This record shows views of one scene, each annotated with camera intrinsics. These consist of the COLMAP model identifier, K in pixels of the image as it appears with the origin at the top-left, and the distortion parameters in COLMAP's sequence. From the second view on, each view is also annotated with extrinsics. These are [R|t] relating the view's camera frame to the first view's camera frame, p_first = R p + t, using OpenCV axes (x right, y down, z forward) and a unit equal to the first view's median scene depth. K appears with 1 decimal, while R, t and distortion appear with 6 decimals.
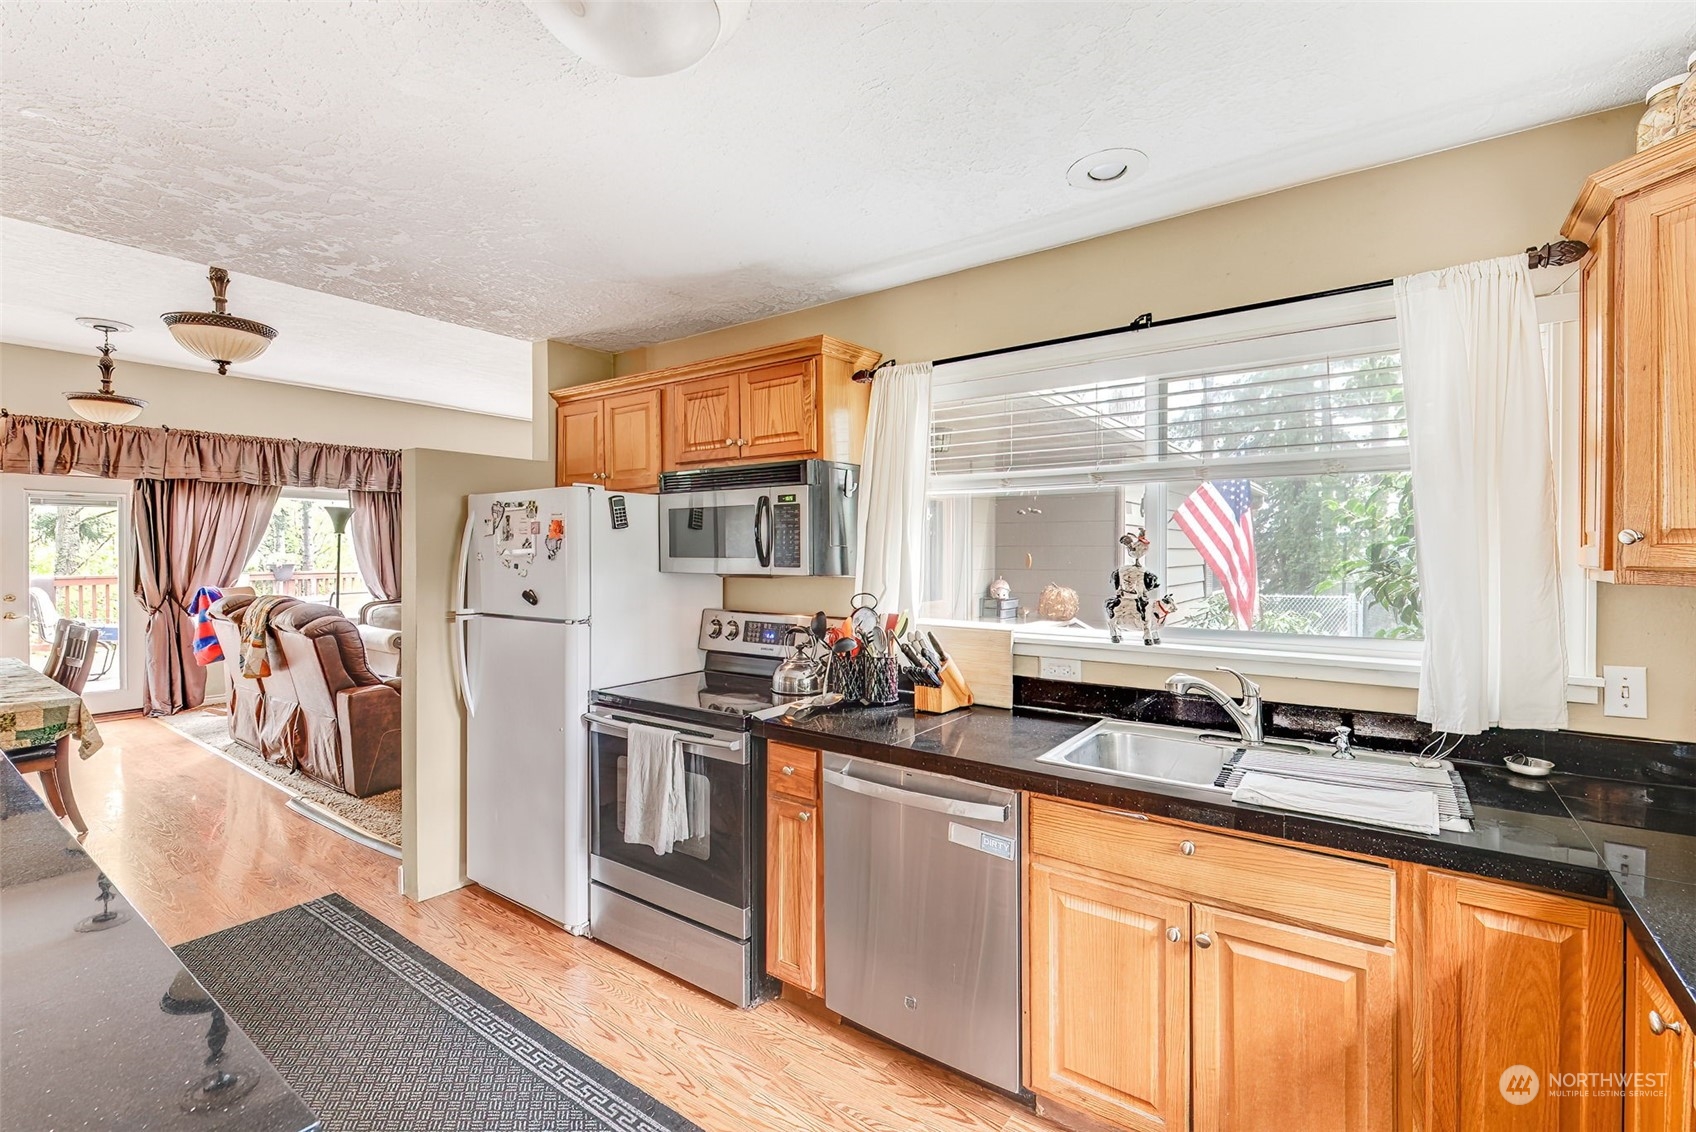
lens RADIAL K [[754.5, 0, 846.6], [0, 754.5, 545.5], [0, 0, 1]] dist [-0.005139, -0.000703]
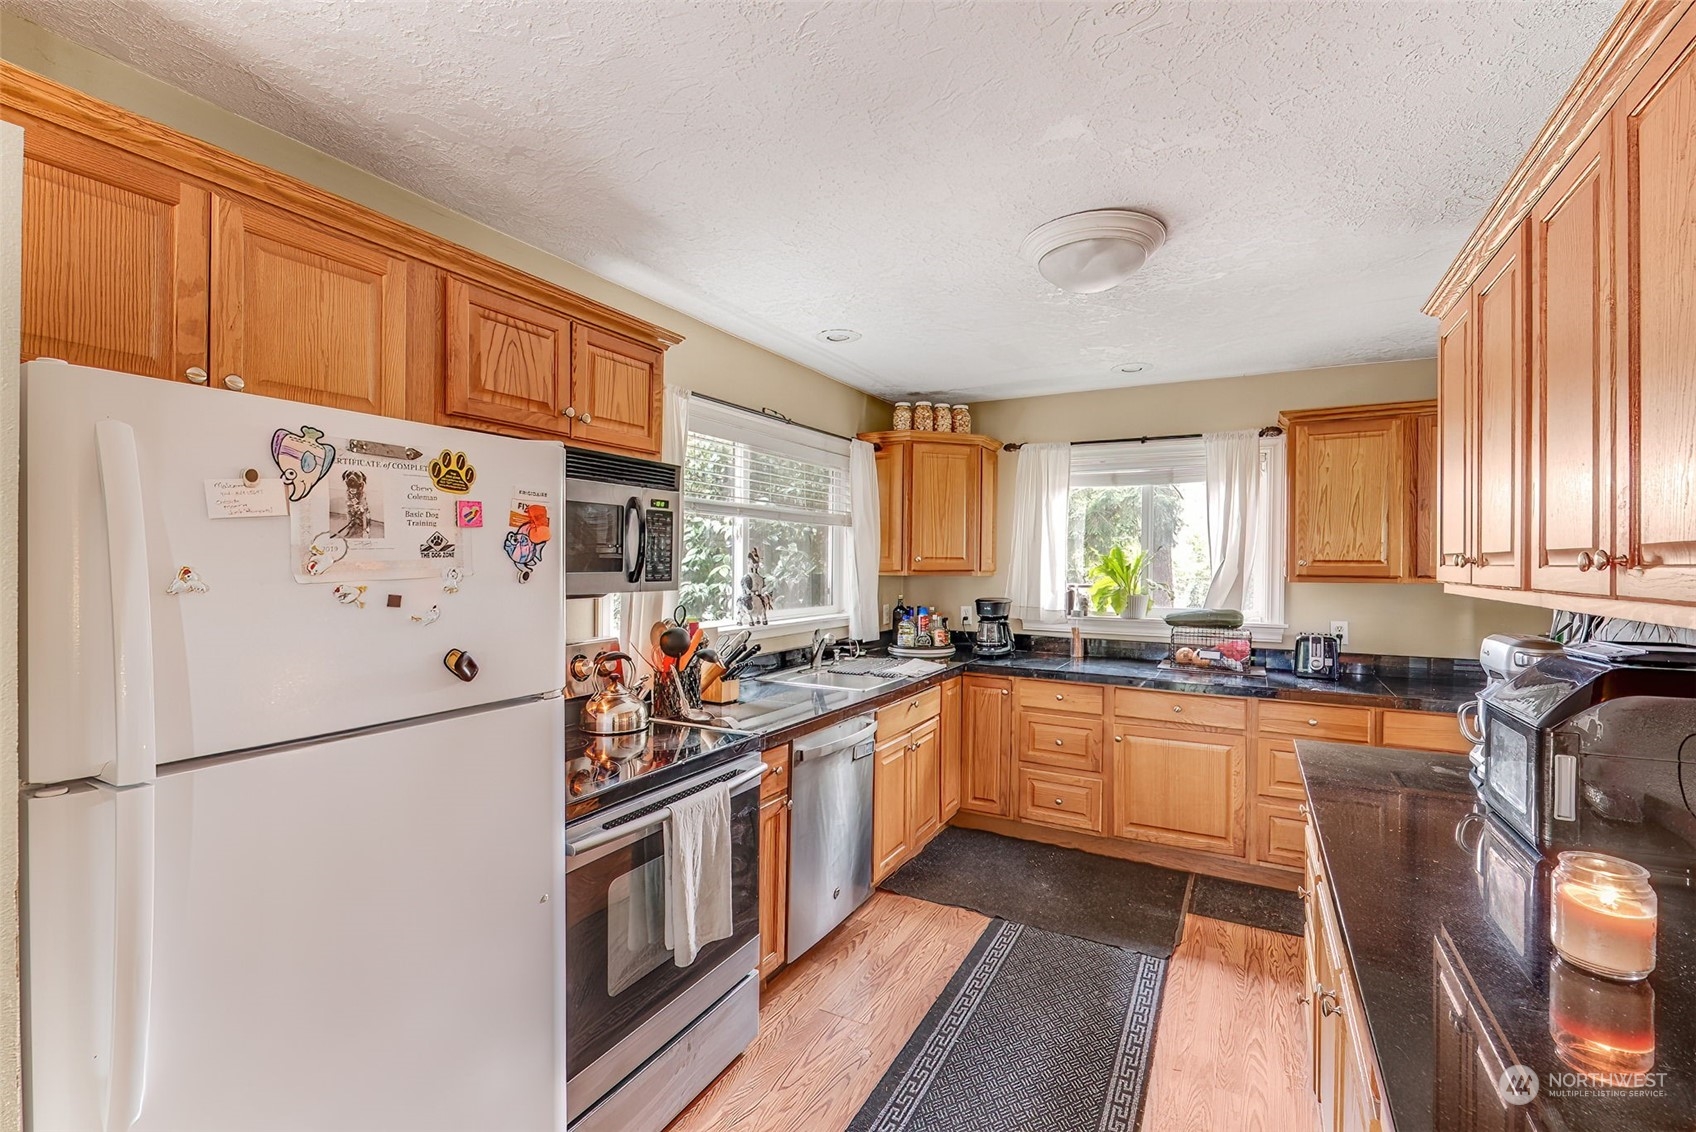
lens RADIAL K [[754.5, 0, 851.4], [0, 754.5, 561.5], [0, 0, 1]] dist [-0.005139, -0.000703]
pose [[-0.138727, 0.000820, 0.990330, -0.815704], [-0.014292, 0.999894, -0.002830, 0.003224], [-0.990228, -0.014546, -0.138700, 0.748569]]
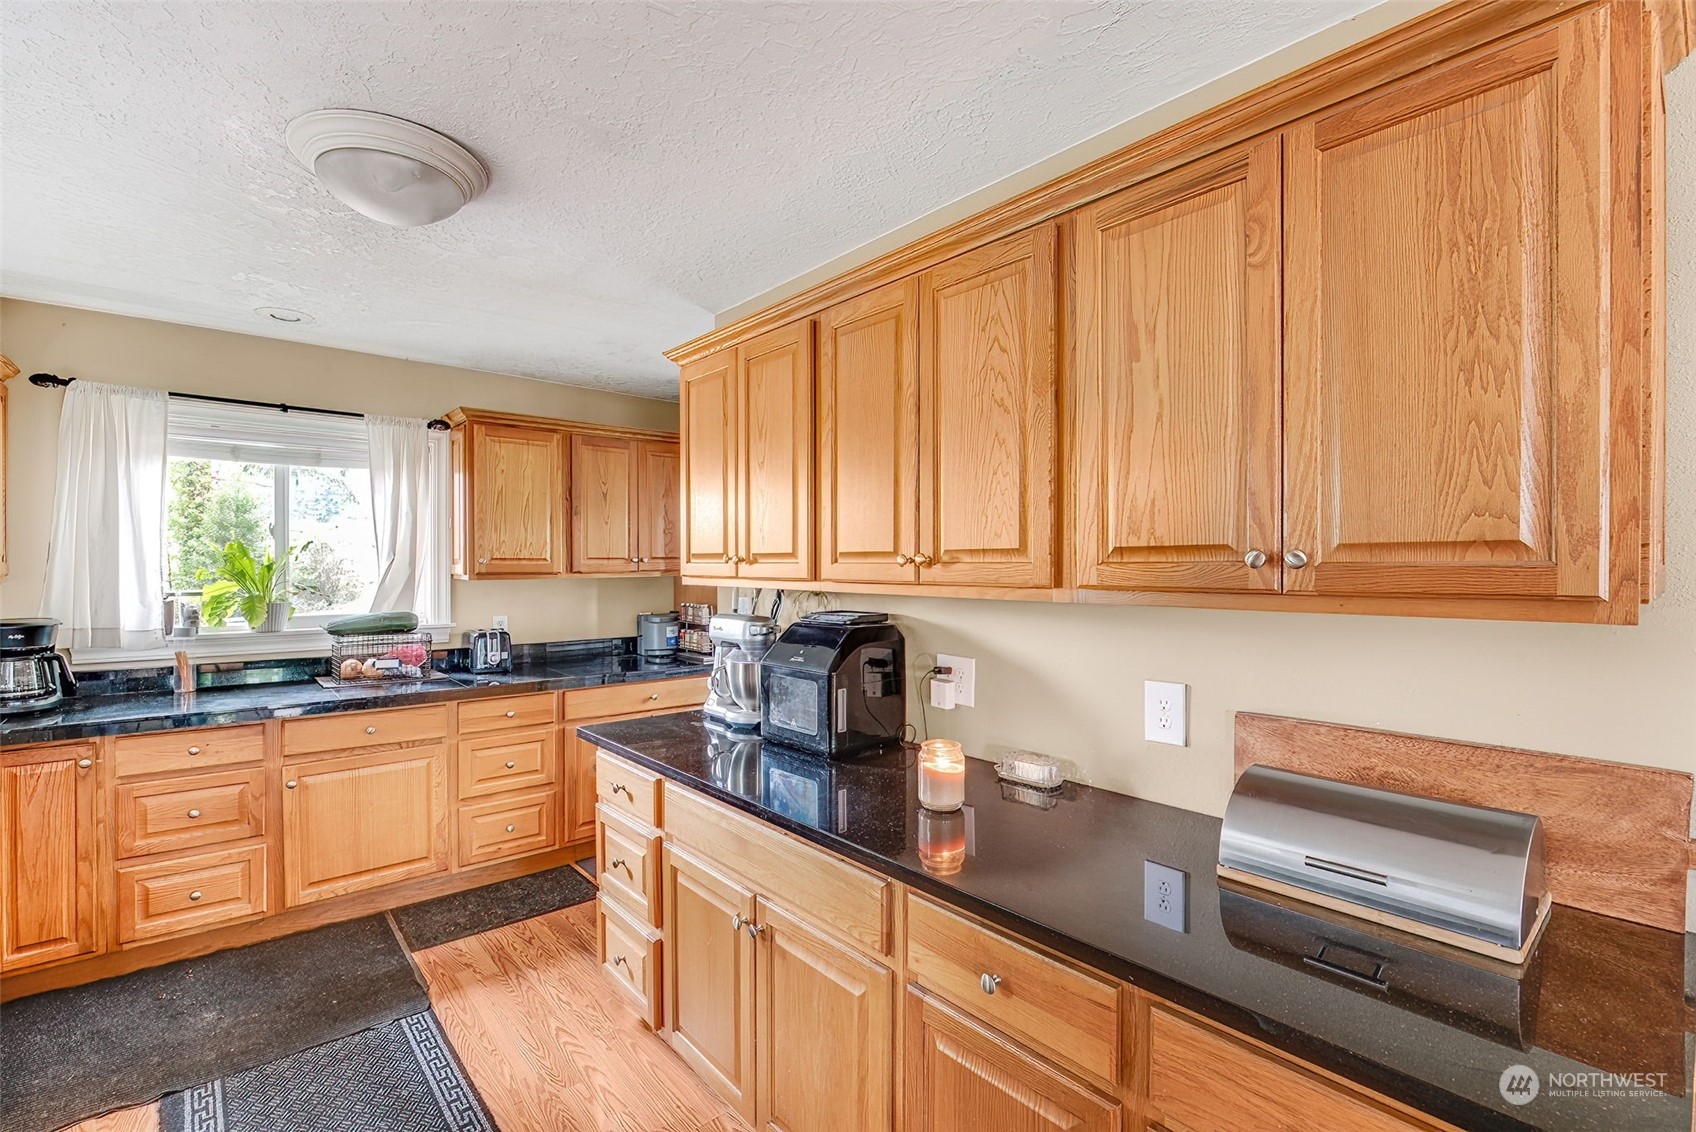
lens RADIAL K [[754.5, 0, 857.2], [0, 754.5, 573.2], [0, 0, 1]] dist [-0.005139, -0.000703]
pose [[-0.976156, -0.002723, 0.217053, -0.644252], [-0.001489, 0.999982, 0.005850, 0.003506], [-0.217065, 0.005387, -0.976142, 0.879687]]
